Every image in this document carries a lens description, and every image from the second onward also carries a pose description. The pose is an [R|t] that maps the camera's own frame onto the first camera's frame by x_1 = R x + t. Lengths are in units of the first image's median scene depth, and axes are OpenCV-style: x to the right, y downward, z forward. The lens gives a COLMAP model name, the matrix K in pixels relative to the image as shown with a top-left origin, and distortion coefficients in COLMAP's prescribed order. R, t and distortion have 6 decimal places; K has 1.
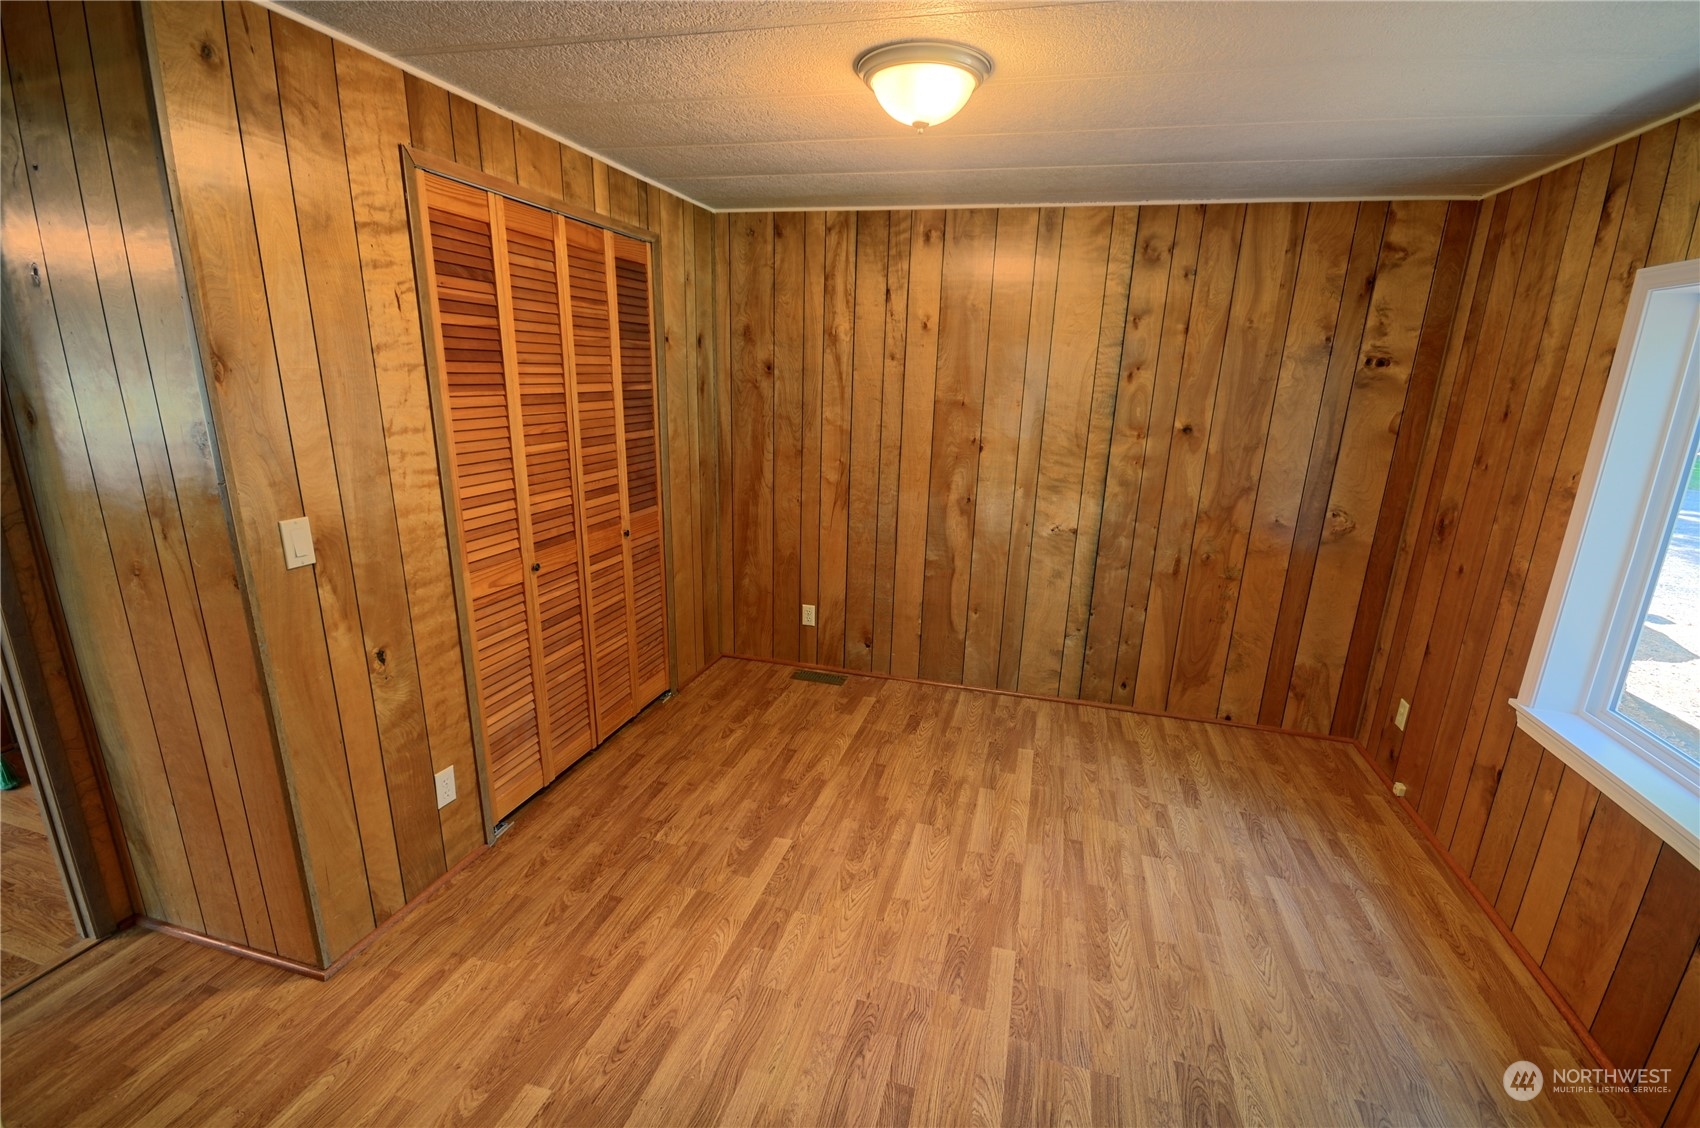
lens RADIAL K [[736.8, 0, 850.7], [0, 736.8, 565.4], [0, 0, 1]] dist [-0.002077, -0.001033]
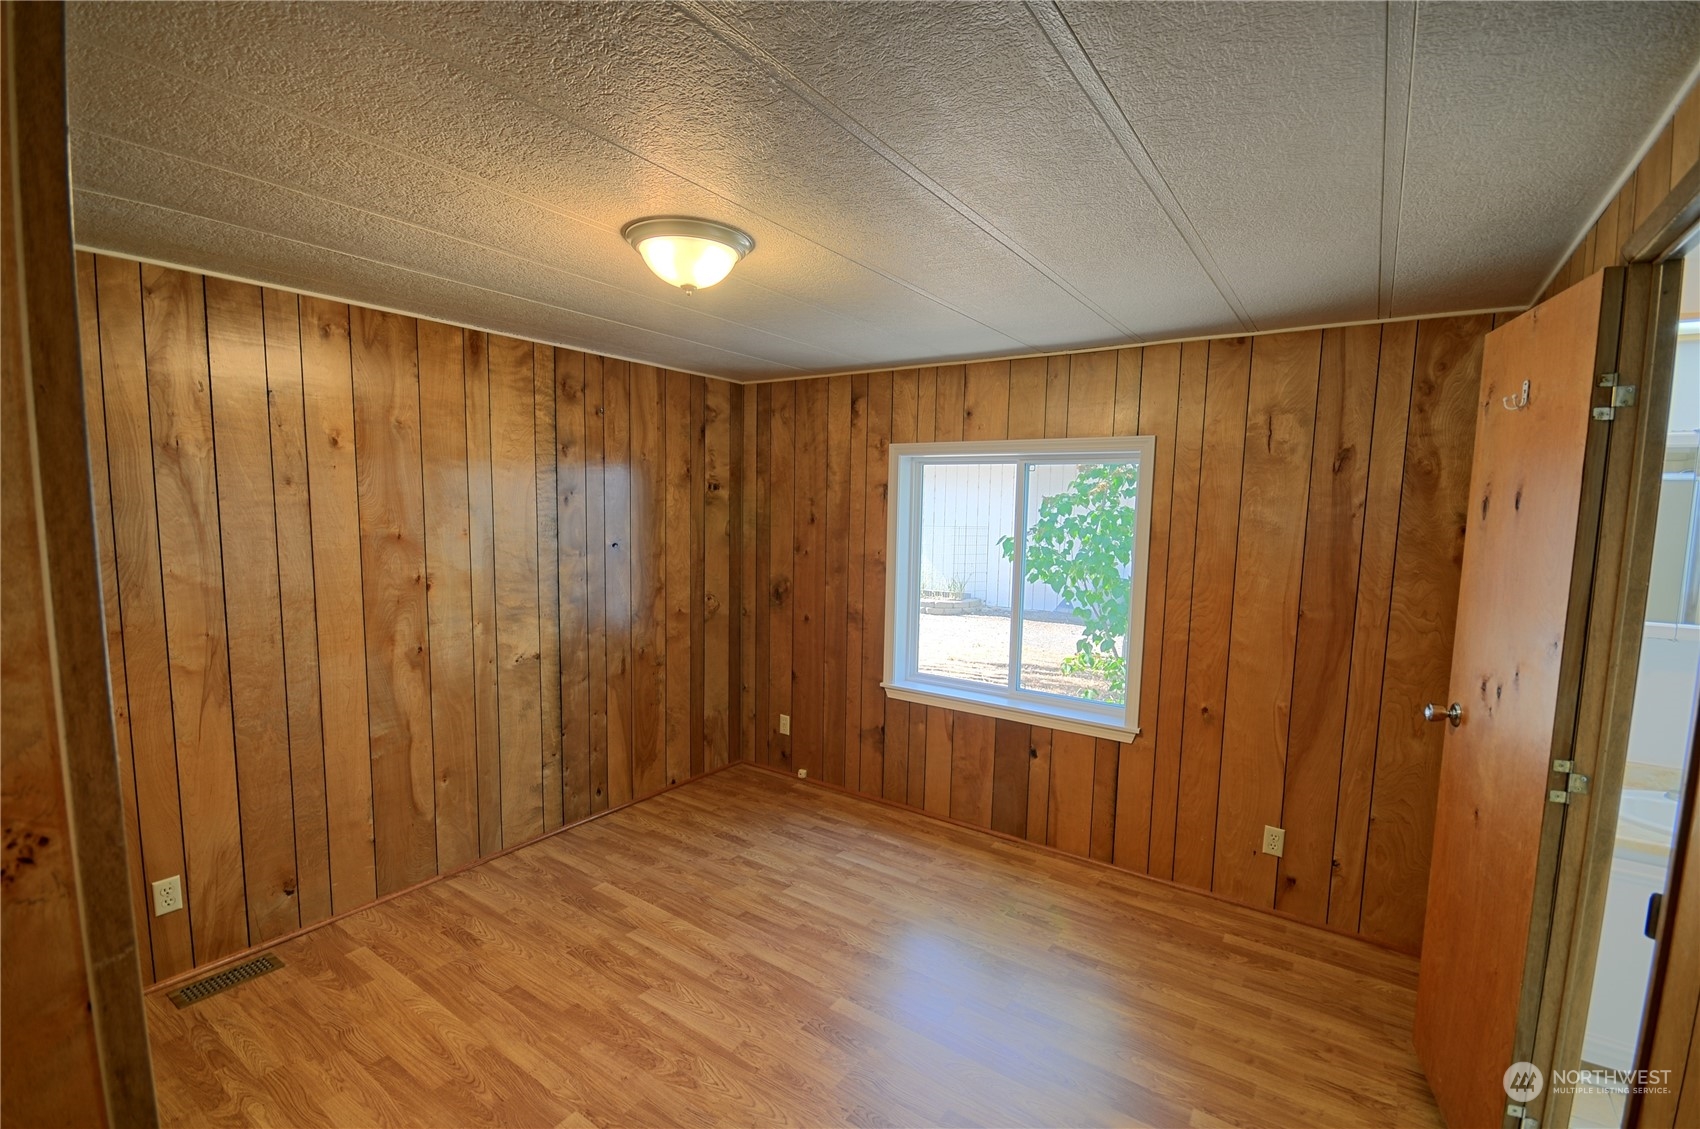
lens RADIAL K [[736.8, 0, 843.1], [0, 736.8, 577.5], [0, 0, 1]] dist [-0.002077, -0.001033]
pose [[0.353756, -0.120917, 0.927489, -0.486374], [0.233325, 0.971668, 0.037684, -0.099583], [-0.905768, 0.203075, 0.371947, 0.278564]]
